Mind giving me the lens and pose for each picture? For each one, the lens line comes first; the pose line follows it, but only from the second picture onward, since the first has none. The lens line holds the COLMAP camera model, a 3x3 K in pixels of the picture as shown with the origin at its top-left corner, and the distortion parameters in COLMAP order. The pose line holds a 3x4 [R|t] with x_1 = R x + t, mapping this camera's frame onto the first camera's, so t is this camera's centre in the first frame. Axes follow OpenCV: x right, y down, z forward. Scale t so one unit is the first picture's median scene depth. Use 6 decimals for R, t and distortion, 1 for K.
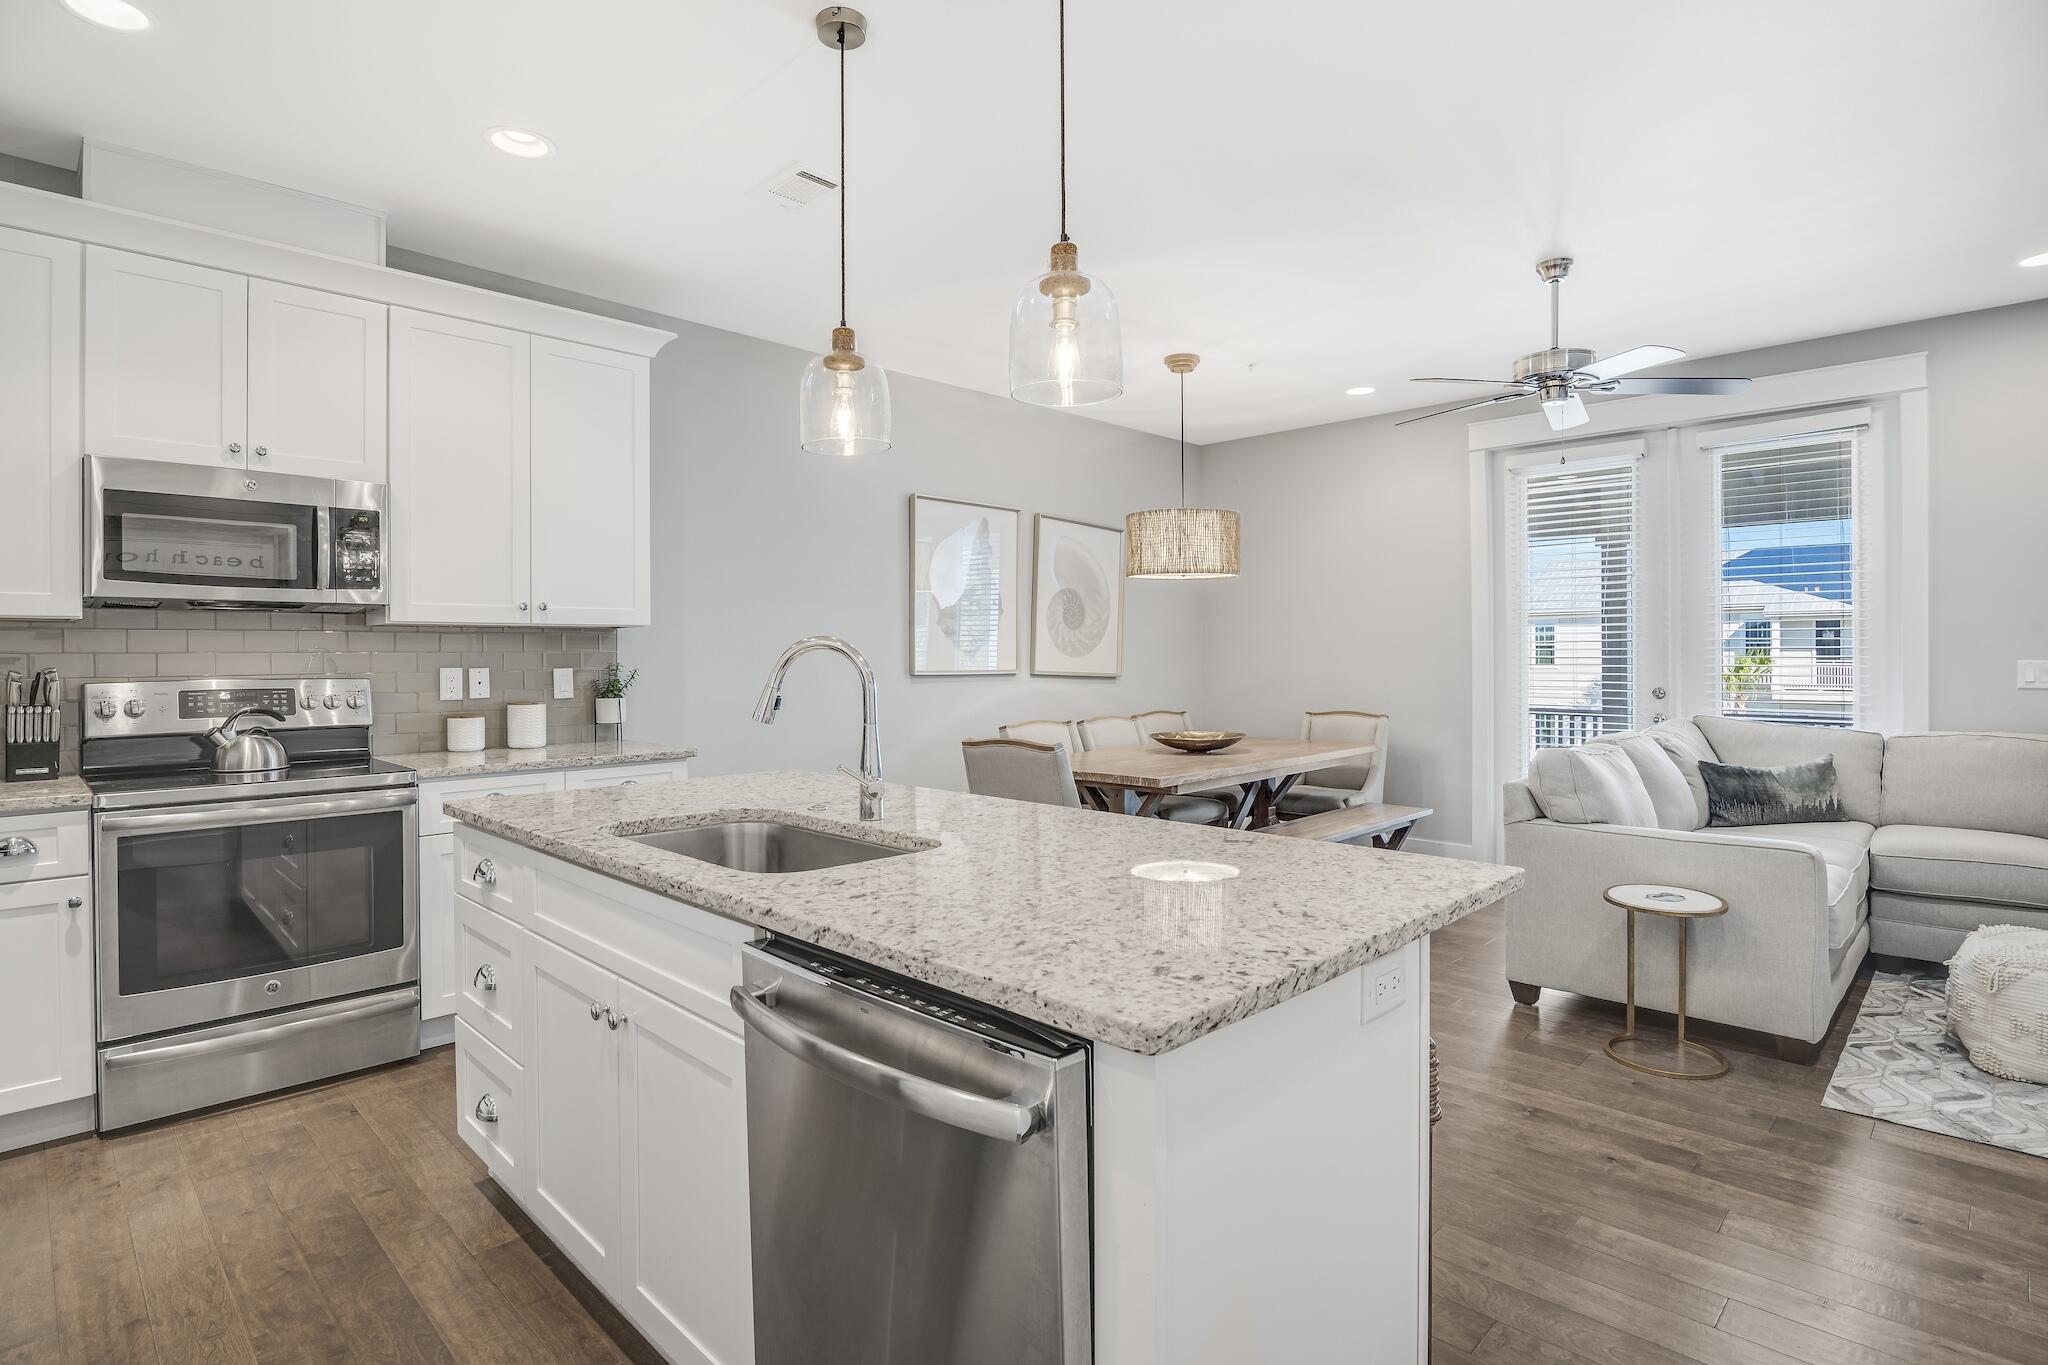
lens RADIAL K [[1010.8, 0, 1024.3], [0, 1010.8, 665.1], [0, 0, 1]] dist [-0.019056, -0.001166]
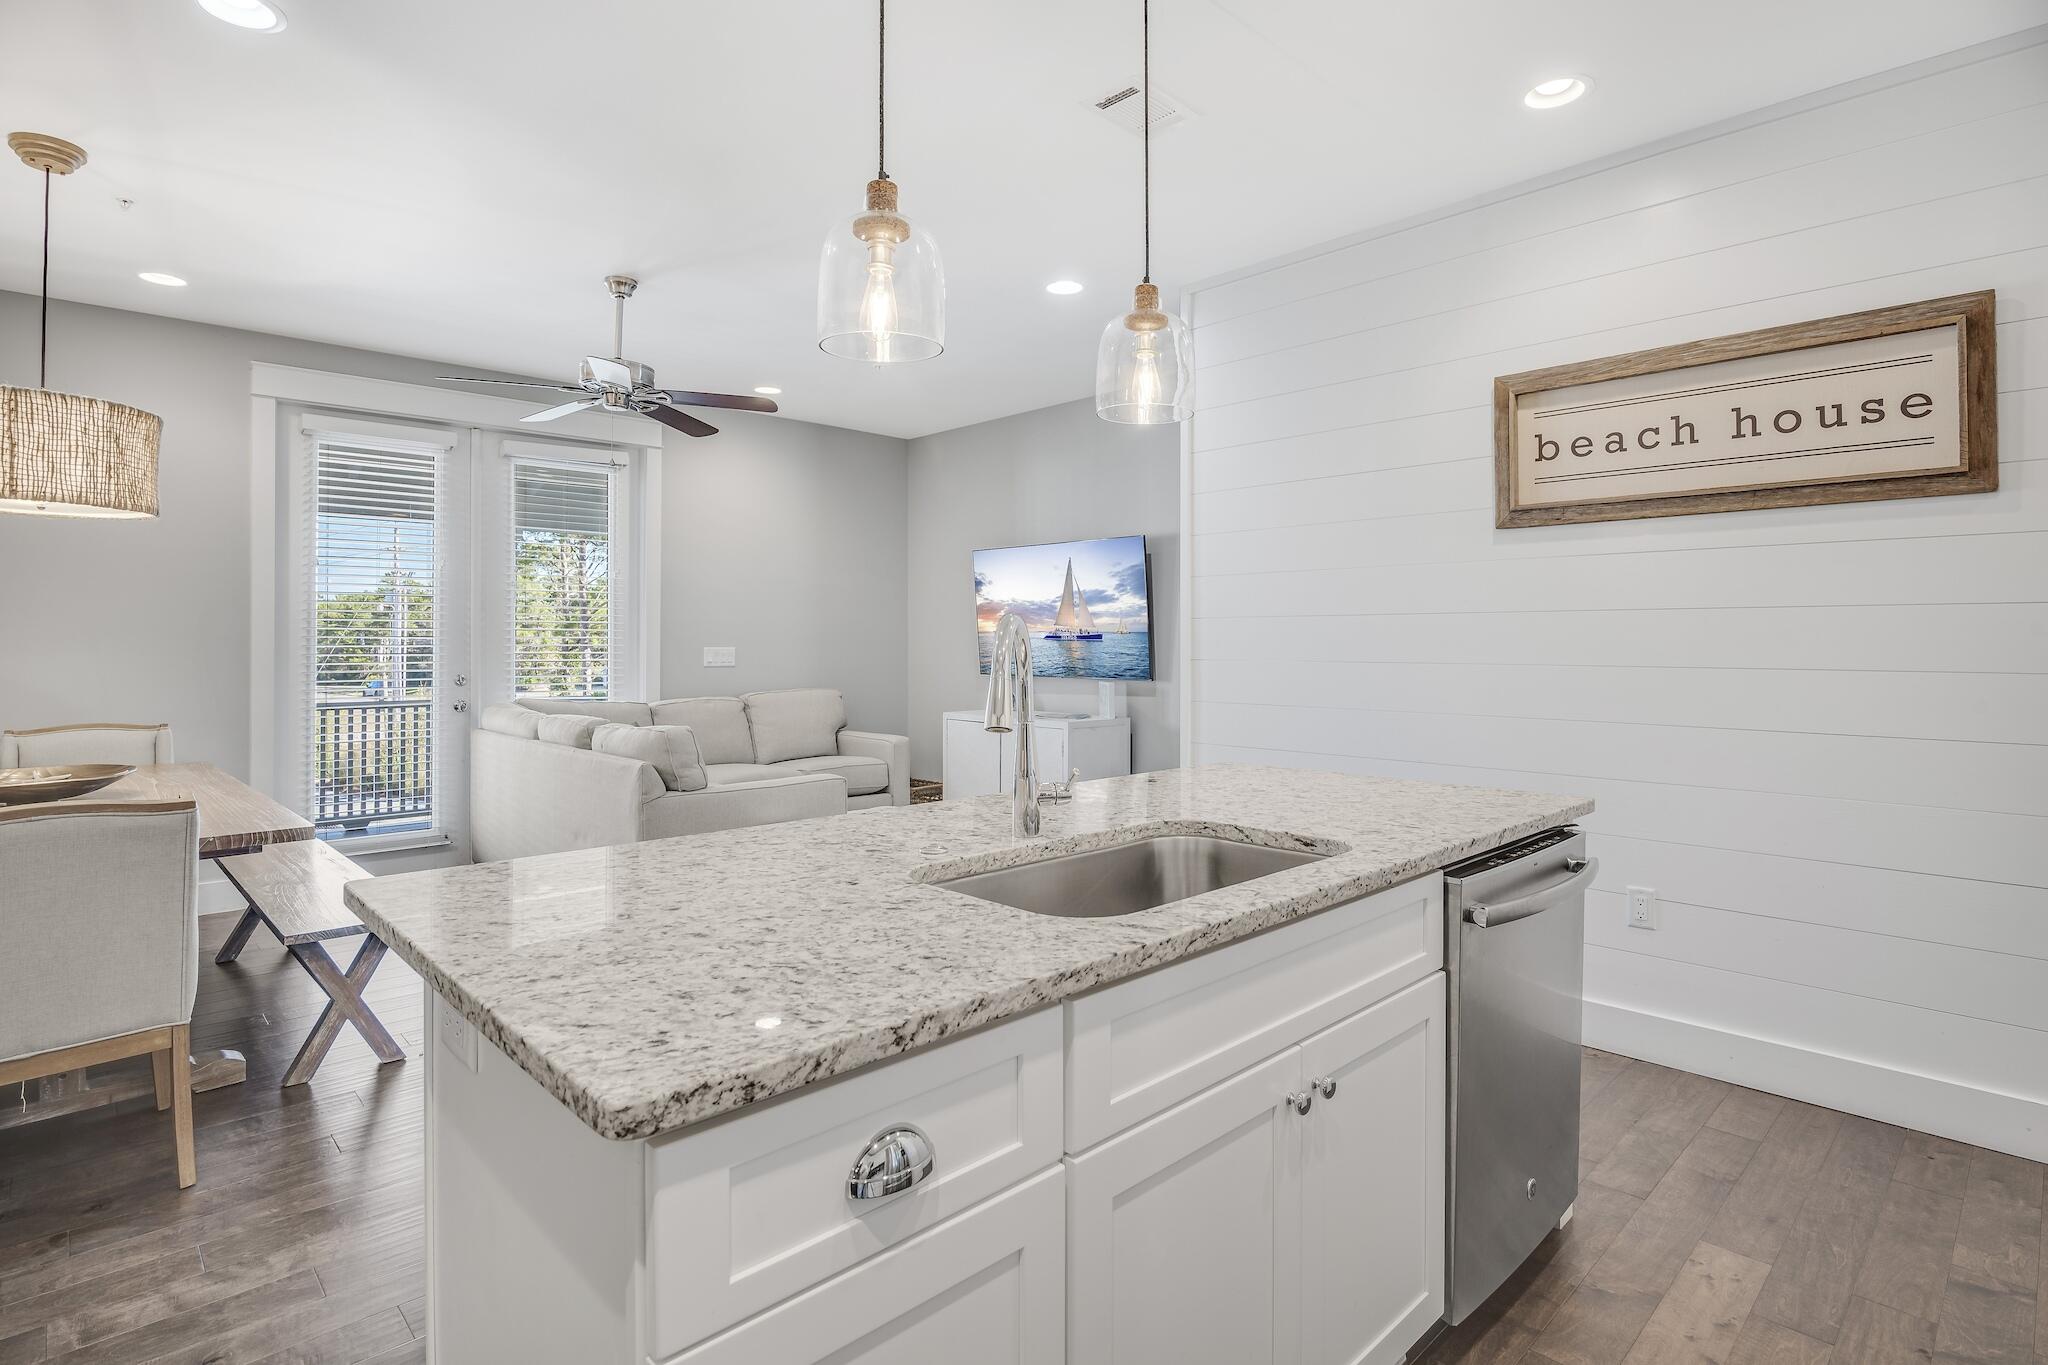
lens RADIAL K [[1010.8, 0, 1026.3], [0, 1010.8, 643.0], [0, 0, 1]] dist [-0.019056, -0.001166]
pose [[0.029480, 0.002832, 0.999561, -0.637707], [0.009950, 0.999946, -0.003126, -0.002581], [-0.999516, 0.010038, 0.029450, 0.631710]]
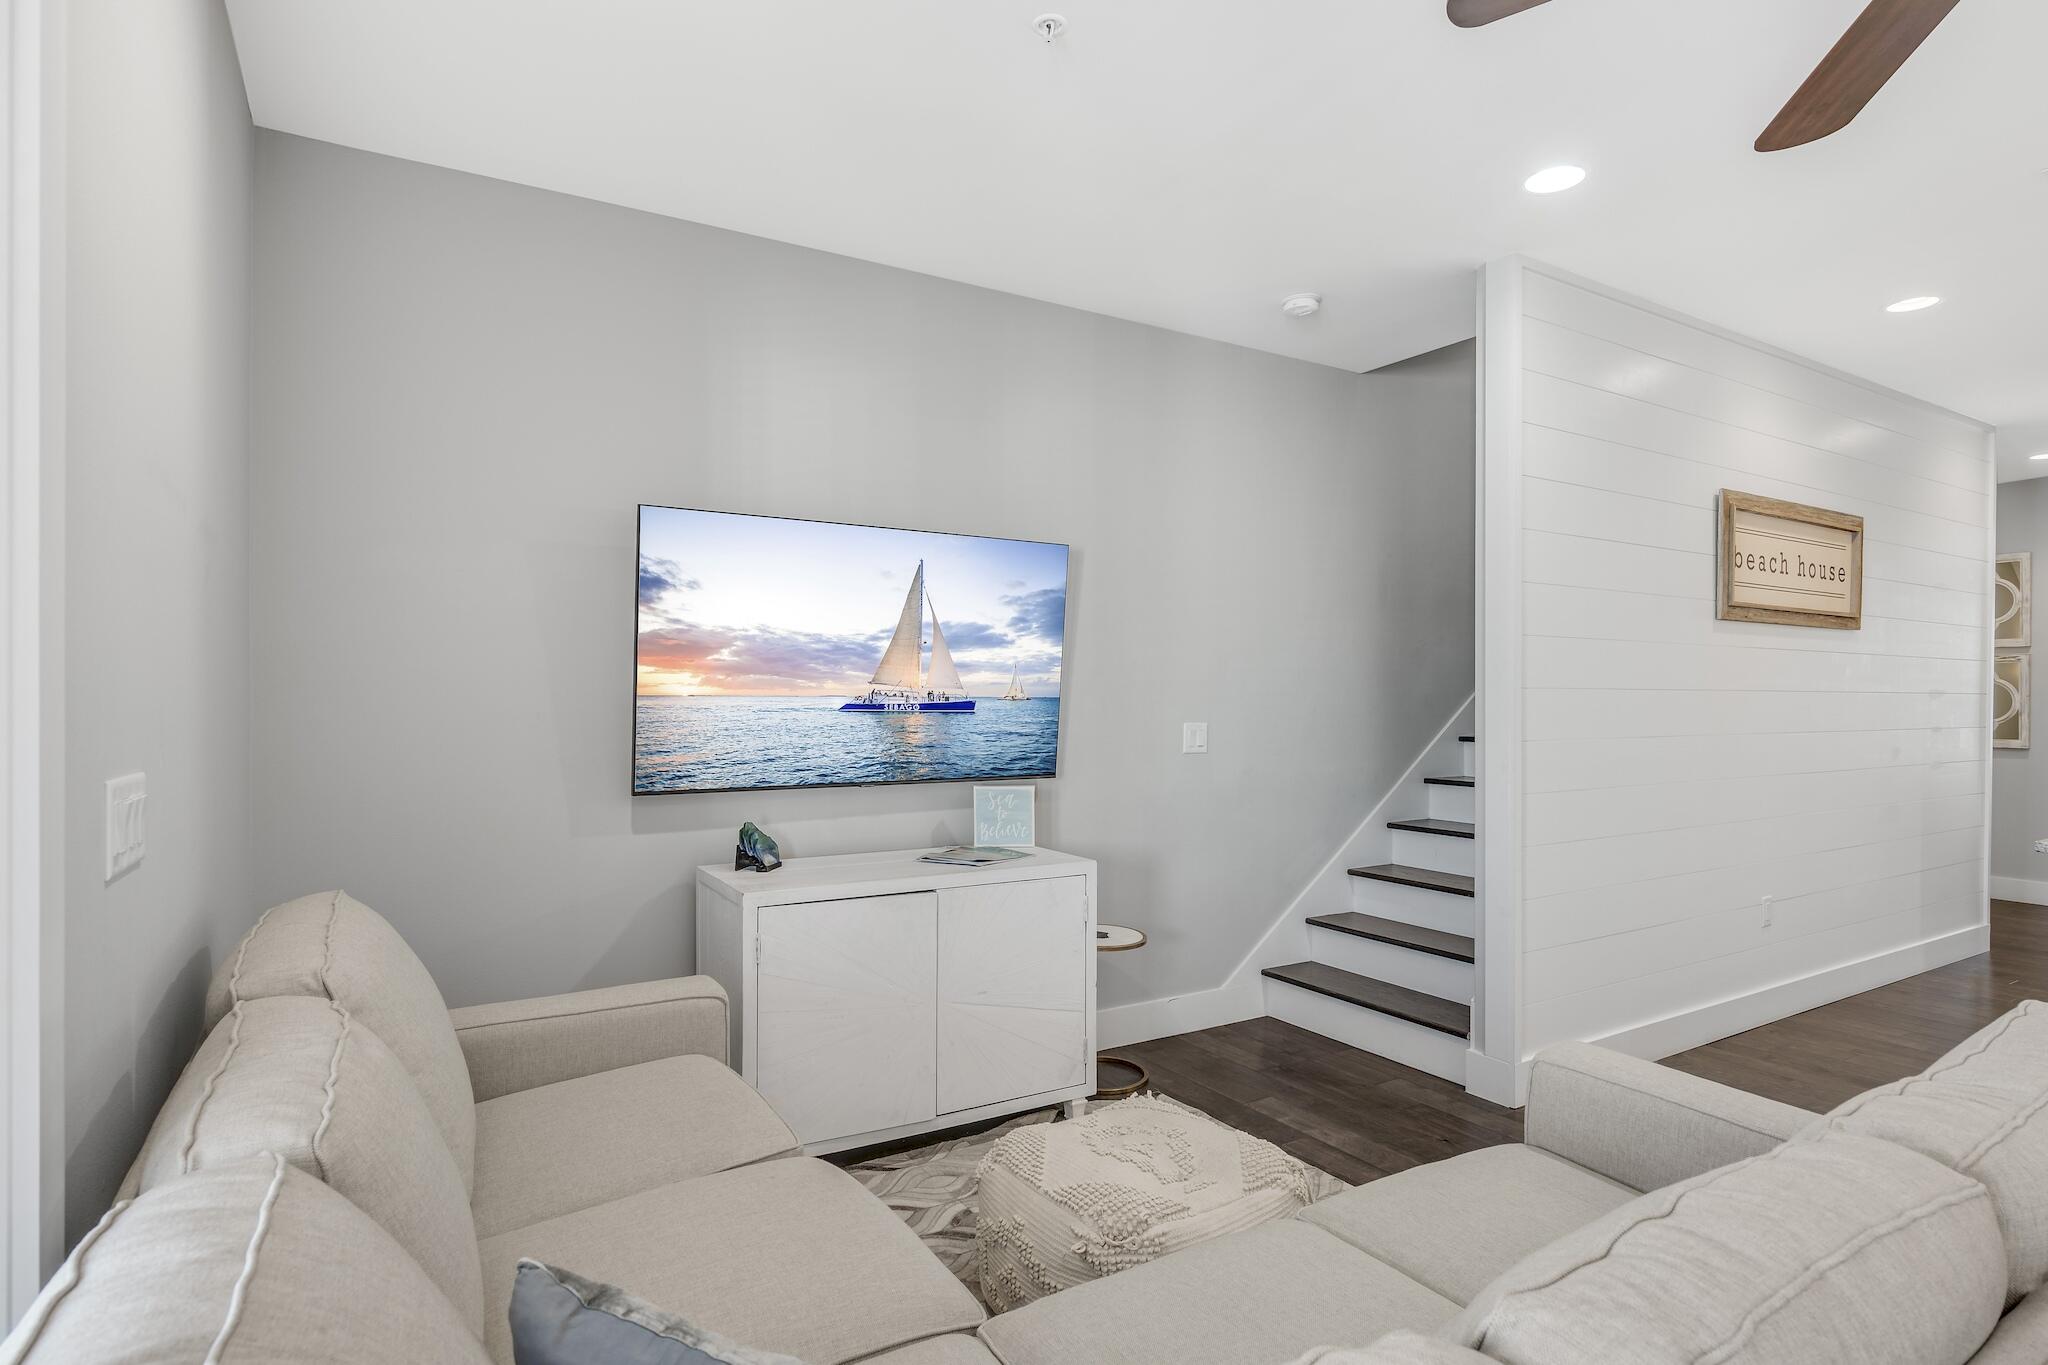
lens RADIAL K [[1010.8, 0, 1005.4], [0, 1010.8, 675.8], [0, 0, 1]] dist [-0.019056, -0.001166]
pose [[-0.964067, -0.000304, 0.265658, 0.910585], [0.000141, 0.999999, 0.001655, -0.051946], [-0.265658, 0.001633, -0.964066, 1.558146]]
